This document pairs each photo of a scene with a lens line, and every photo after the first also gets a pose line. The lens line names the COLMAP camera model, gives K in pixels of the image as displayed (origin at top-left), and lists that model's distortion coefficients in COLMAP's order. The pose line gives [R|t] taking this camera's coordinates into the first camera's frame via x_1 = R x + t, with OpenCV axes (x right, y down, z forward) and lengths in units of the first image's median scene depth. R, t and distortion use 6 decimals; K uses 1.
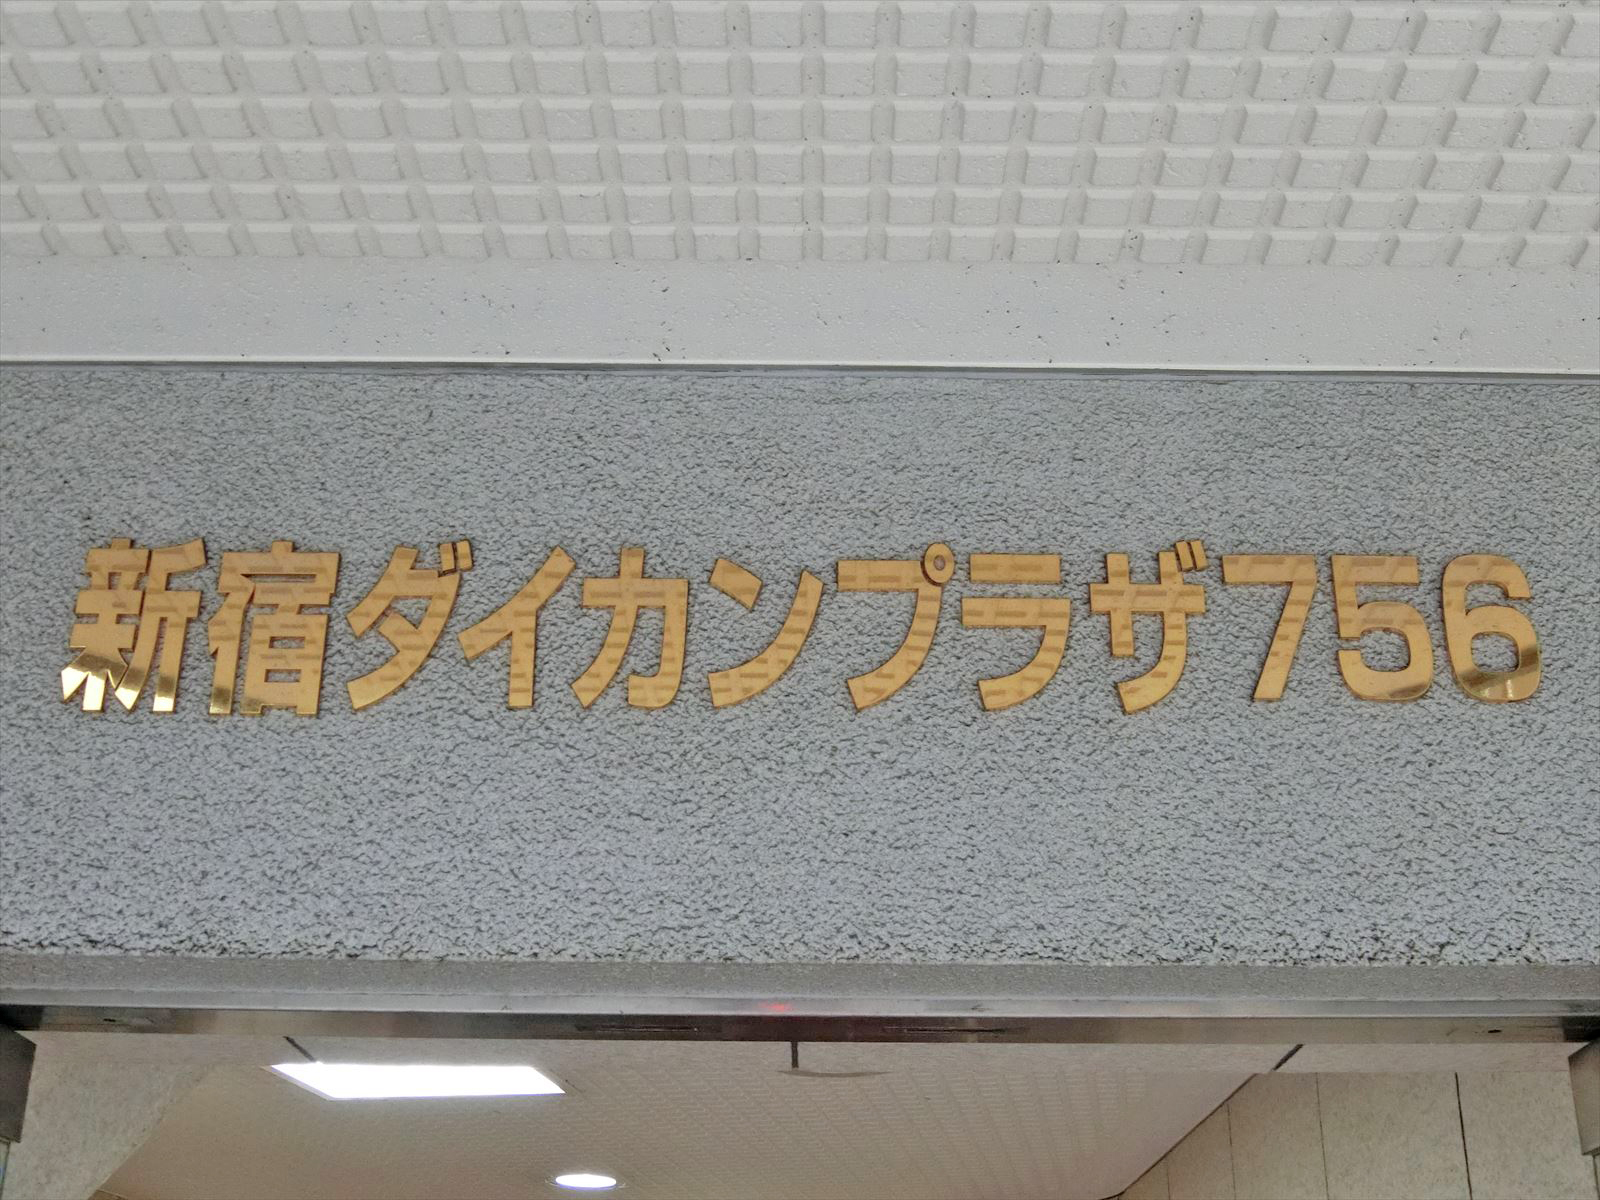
lens RADIAL K [[1993.5, 0, 801.0], [0, 1993.5, 599.3], [0, 0, 1]] dist [-0.030367, 0.000000]
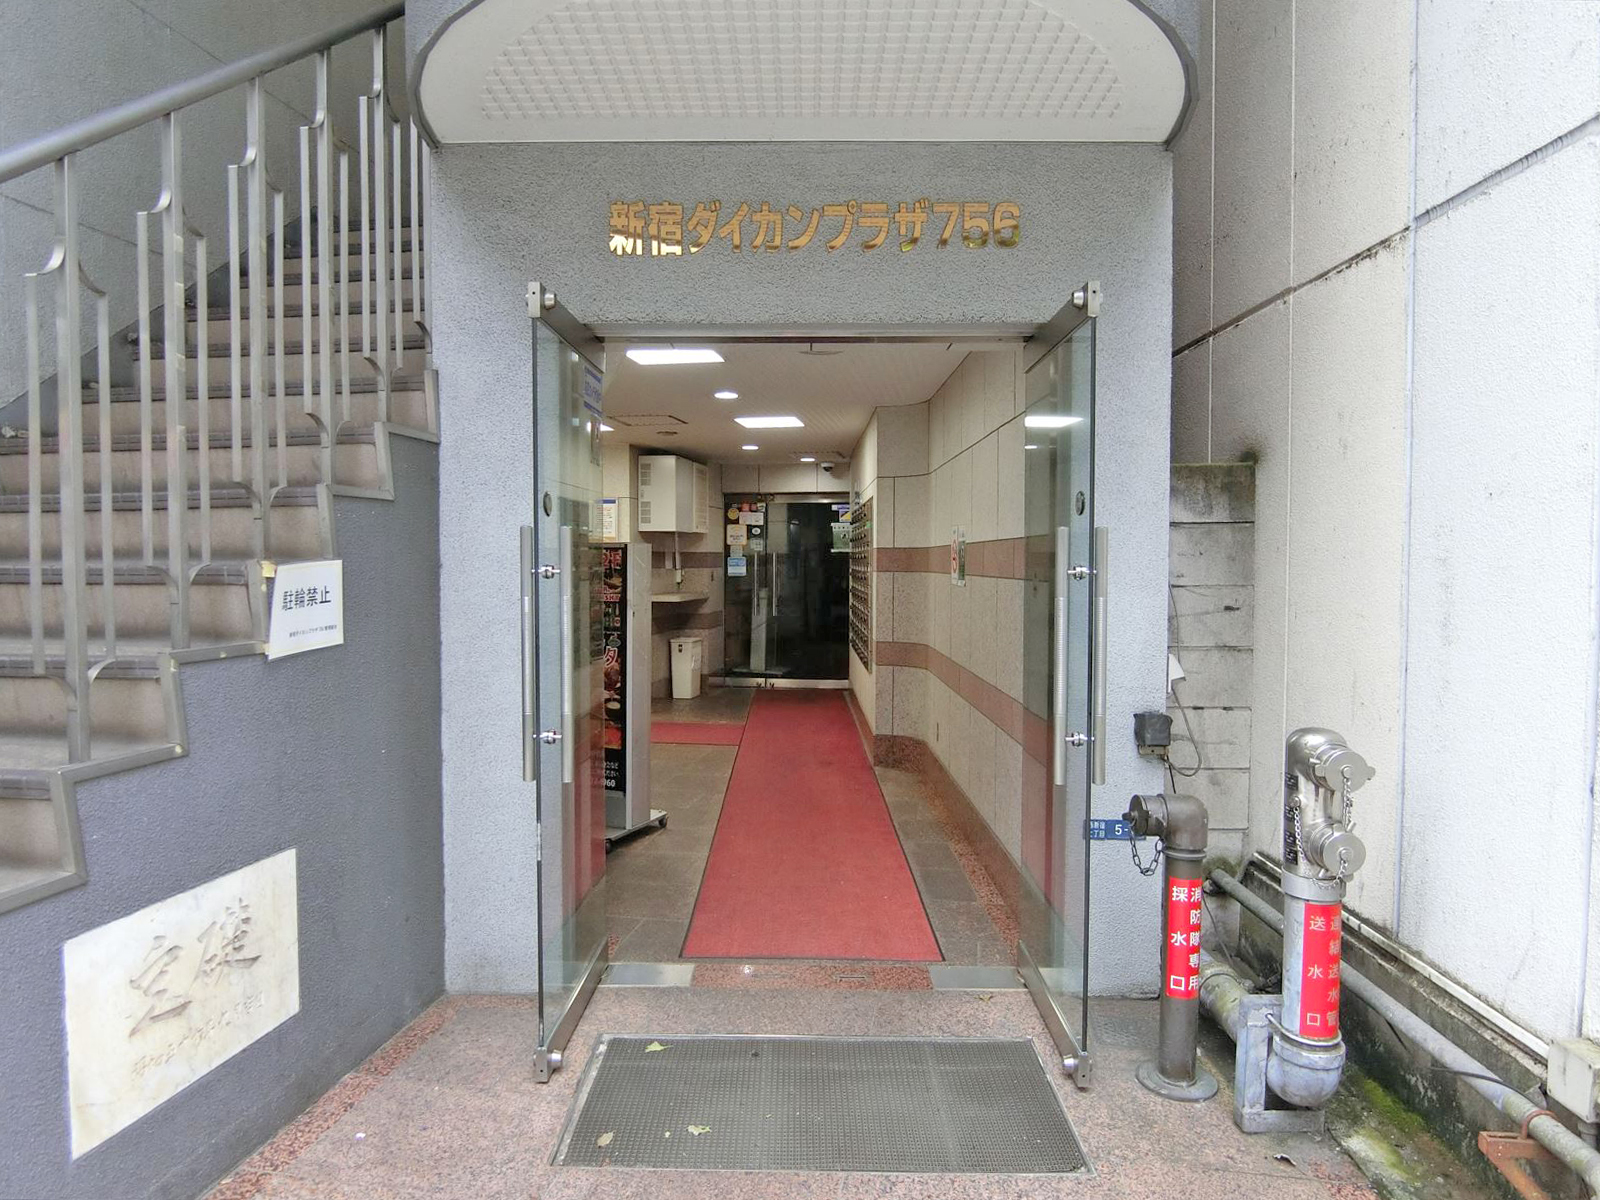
lens RADIAL K [[990.4, 0, 798.4], [0, 990.4, 594.0], [0, 0, 1]] dist [-0.004086, -0.000301]
pose [[0.999951, -0.007926, -0.005957, -0.021552], [0.009765, 0.891377, 0.453158, -0.202272], [0.001718, -0.453194, 0.891410, -0.876038]]
